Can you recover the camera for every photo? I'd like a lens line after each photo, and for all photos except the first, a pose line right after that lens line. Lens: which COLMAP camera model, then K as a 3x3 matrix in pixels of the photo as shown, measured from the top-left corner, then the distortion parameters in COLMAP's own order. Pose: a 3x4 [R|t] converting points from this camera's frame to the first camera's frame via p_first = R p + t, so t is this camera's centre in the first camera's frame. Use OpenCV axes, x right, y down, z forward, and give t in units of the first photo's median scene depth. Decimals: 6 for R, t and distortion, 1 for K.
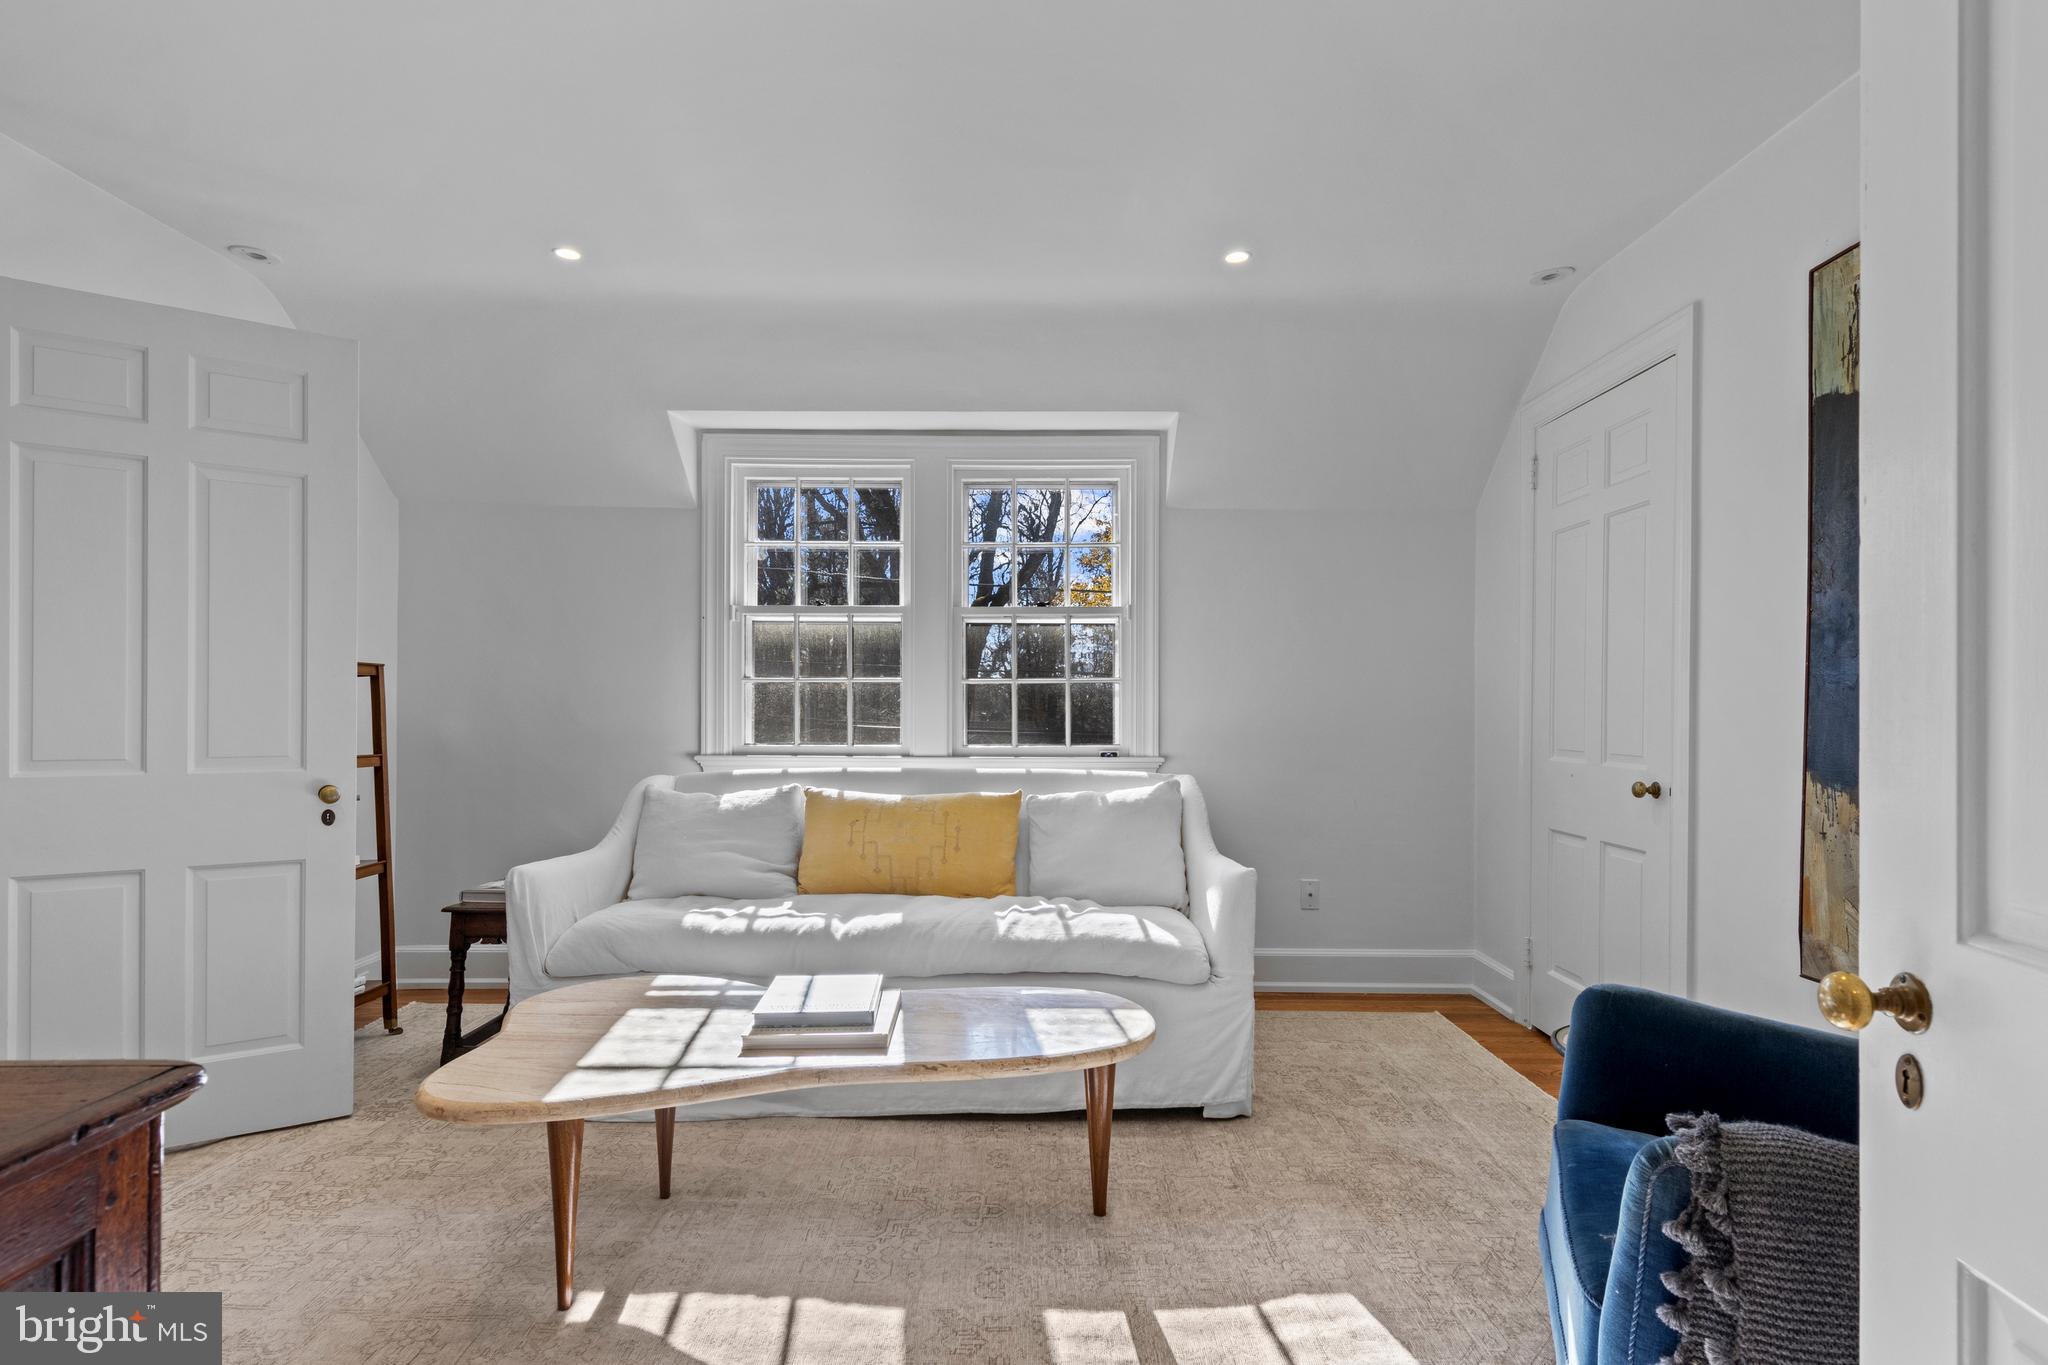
lens RADIAL K [[1048.6, 0, 1021.1], [0, 1048.6, 693.1], [0, 0, 1]] dist [0.002234, 0.000391]
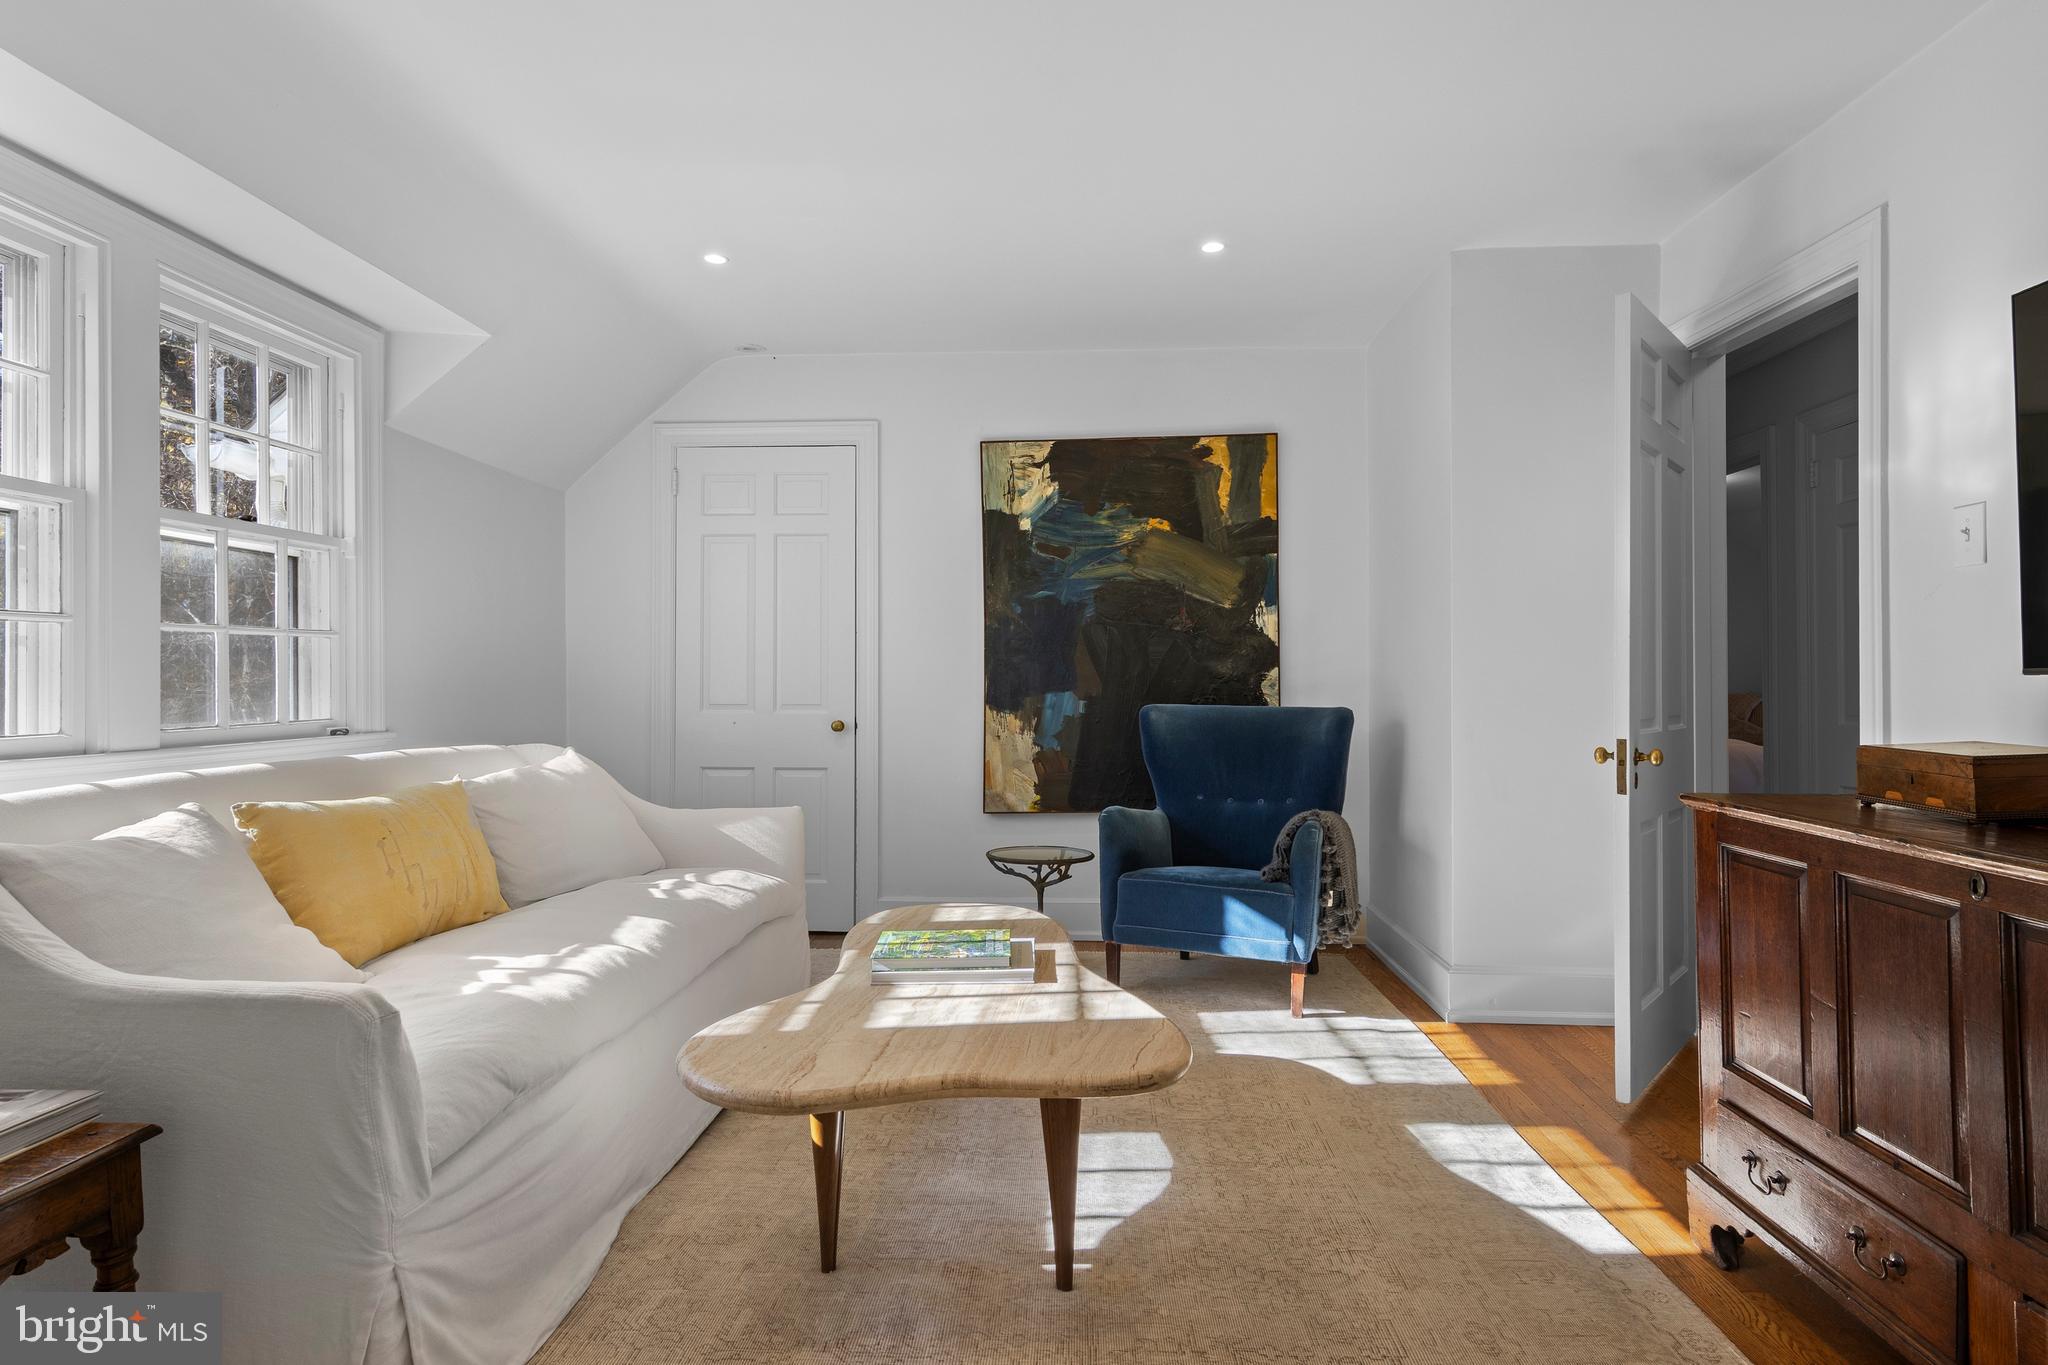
lens RADIAL K [[1103.6, 0, 1024.0], [0, 1103.6, 682.5], [0, 0, 1]] dist [-0.000541, -0.000119]
pose [[0.057037, -0.014998, 0.998259, -1.281340], [-0.016175, 0.999742, 0.015945, 0.000461], [-0.998241, -0.017056, 0.056780, 0.836044]]
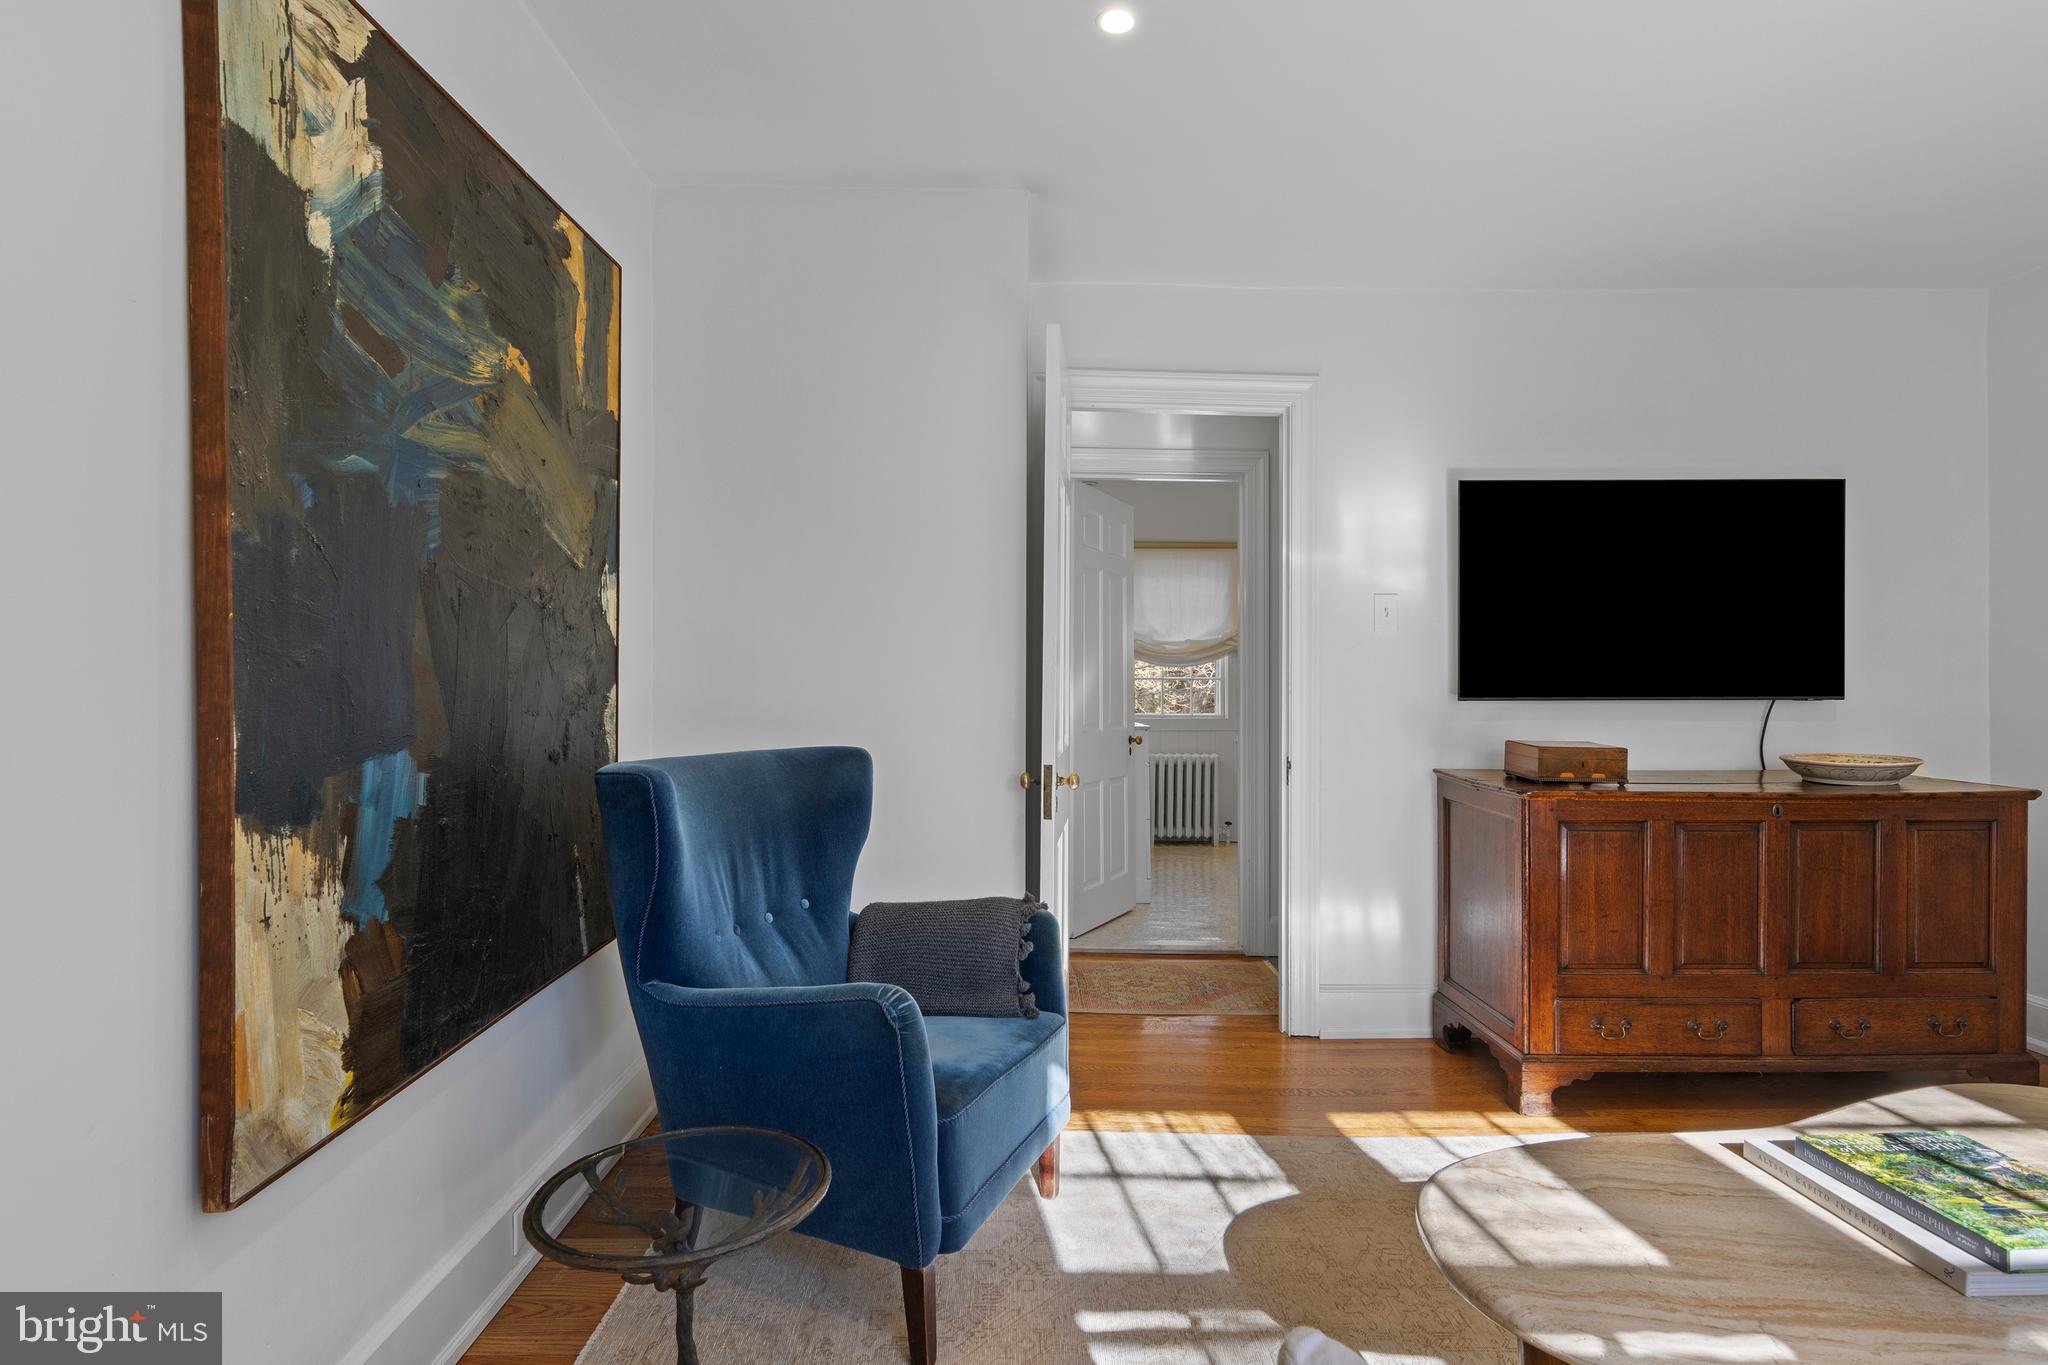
lens RADIAL K [[1022.9, 0, 1093.3], [0, 1022.9, 683.8], [0, 0, 1]] dist [0.001808, -0.000058]
pose [[-0.999734, -0.017317, -0.015257, 0.326784], [-0.017030, 0.999679, -0.018754, 0.008994], [0.015577, -0.018489, -0.999708, 1.562809]]
